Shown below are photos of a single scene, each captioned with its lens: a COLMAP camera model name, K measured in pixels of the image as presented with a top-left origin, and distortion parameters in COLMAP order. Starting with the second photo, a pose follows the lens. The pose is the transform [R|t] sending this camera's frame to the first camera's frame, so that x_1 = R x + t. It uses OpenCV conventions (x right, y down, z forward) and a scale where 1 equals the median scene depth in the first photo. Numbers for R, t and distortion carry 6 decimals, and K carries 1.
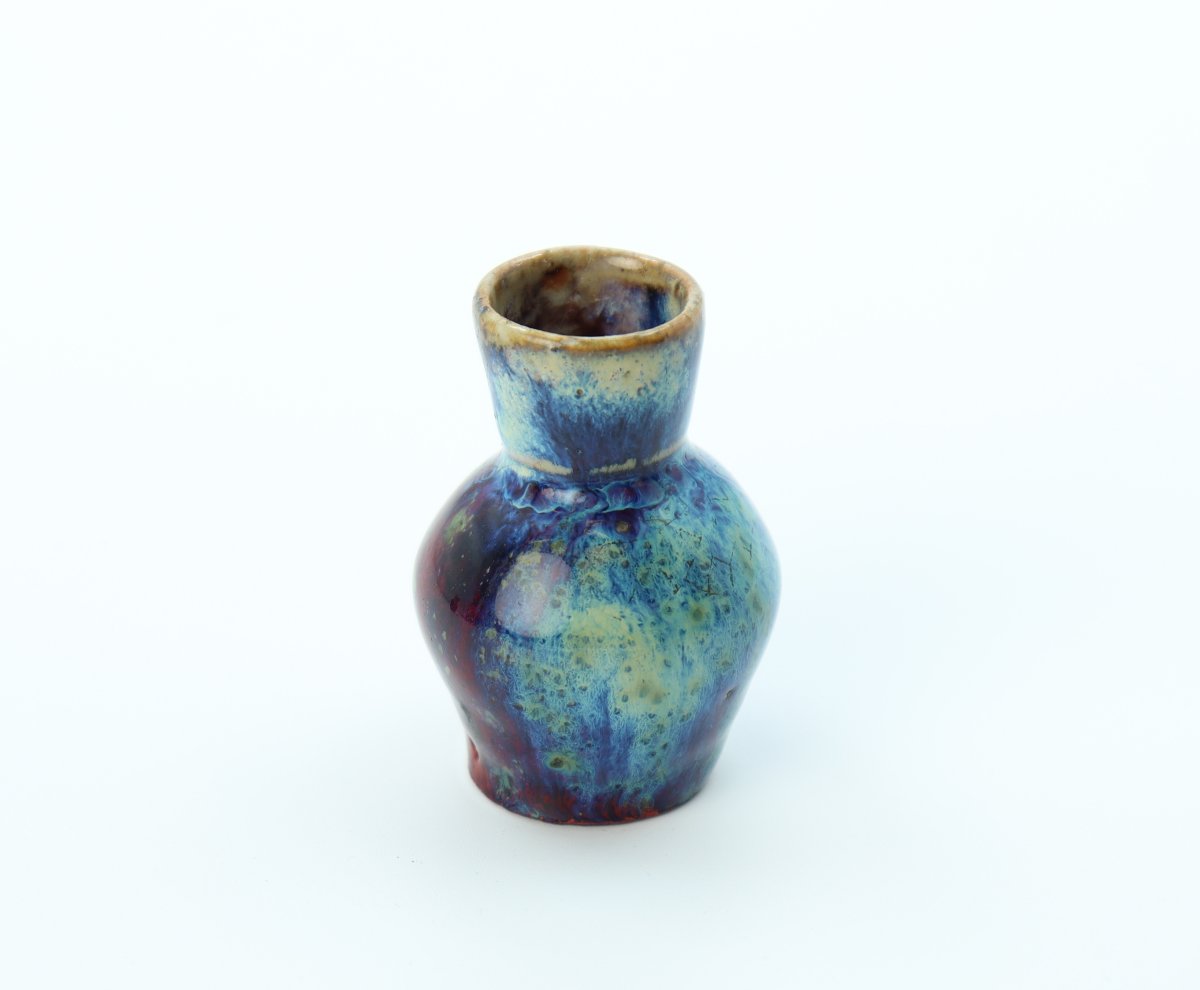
lens RADIAL K [[3593.7, 0, 600.0], [0, 3593.7, 495.0], [0, 0, 1]] dist [0.384339, -3.019715]
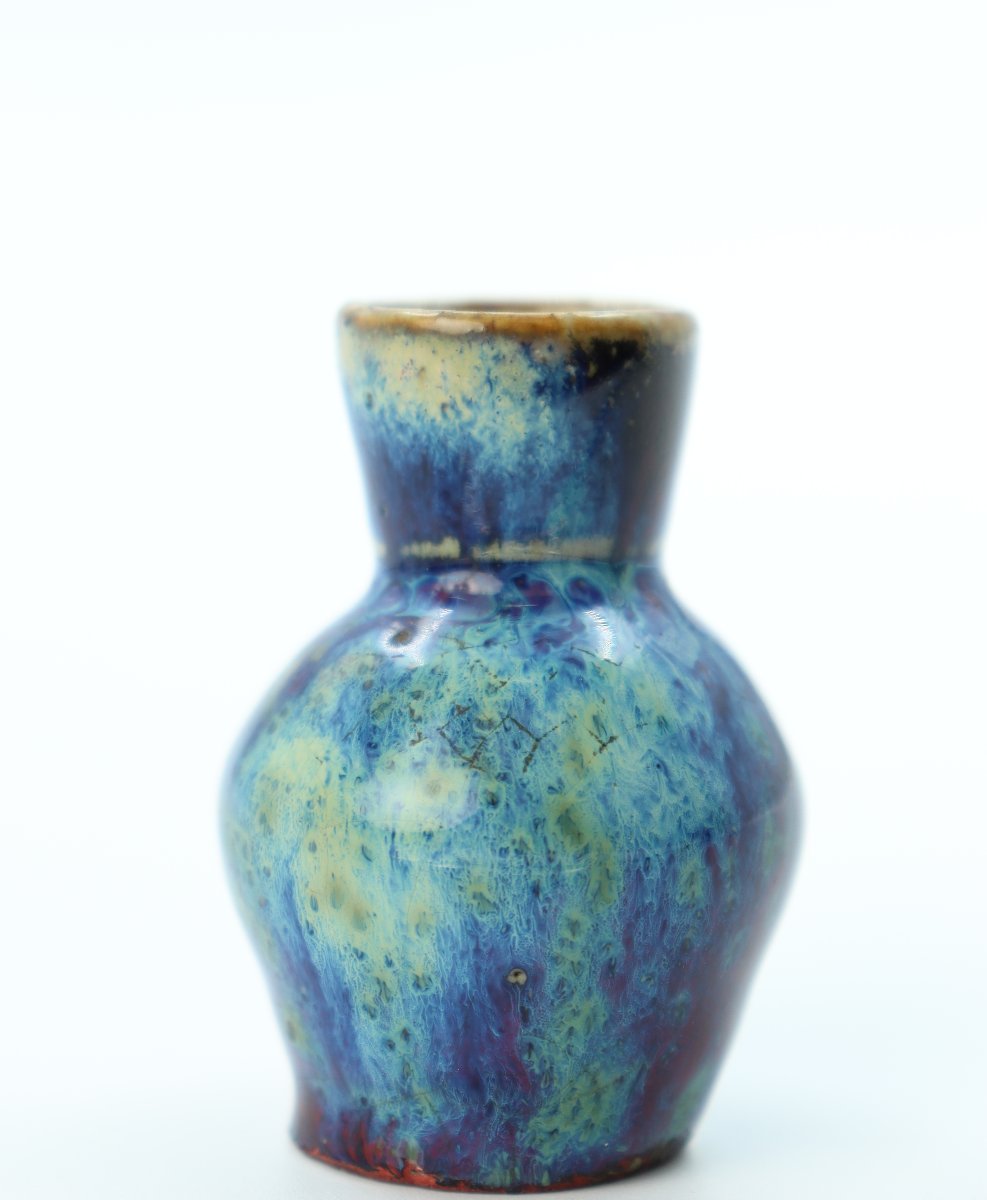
lens RADIAL K [[3593.7, 0, 493.5], [0, 3593.7, 600.0], [0, 0, 1]] dist [0.384339, -3.019715]
pose [[0.654667, 0.098206, -0.749511, 0.480883], [-0.354455, 0.915643, -0.189628, 0.114993], [0.667662, 0.389812, 0.634251, 0.617530]]
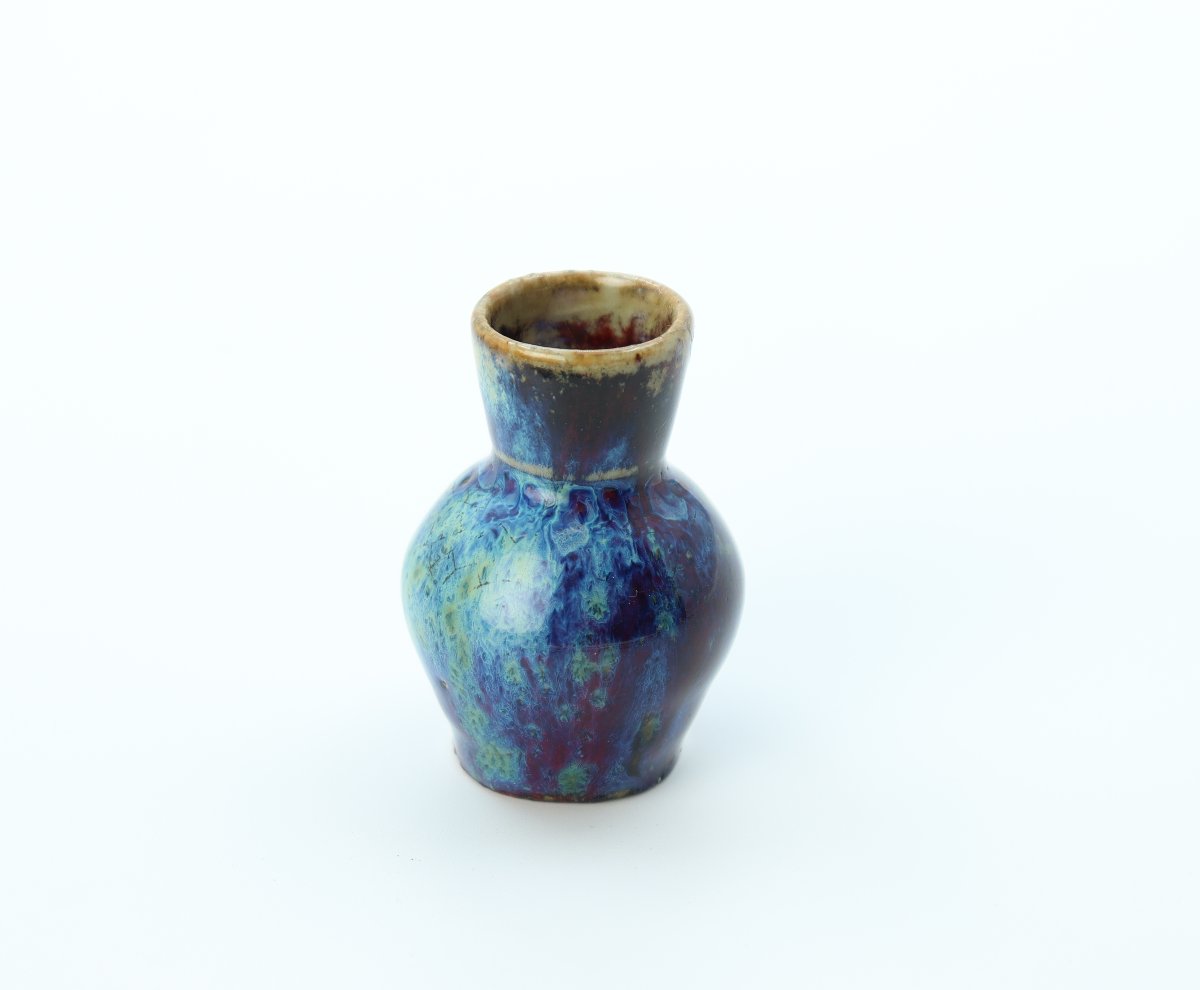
lens RADIAL K [[3593.7, 0, 600.0], [0, 3593.7, 495.0], [0, 0, 1]] dist [0.384339, -3.019715]
pose [[-0.224567, 0.428720, -0.875082, 0.961062], [-0.447860, 0.752146, 0.483422, -0.537970], [0.865443, 0.500475, 0.023099, 1.015011]]
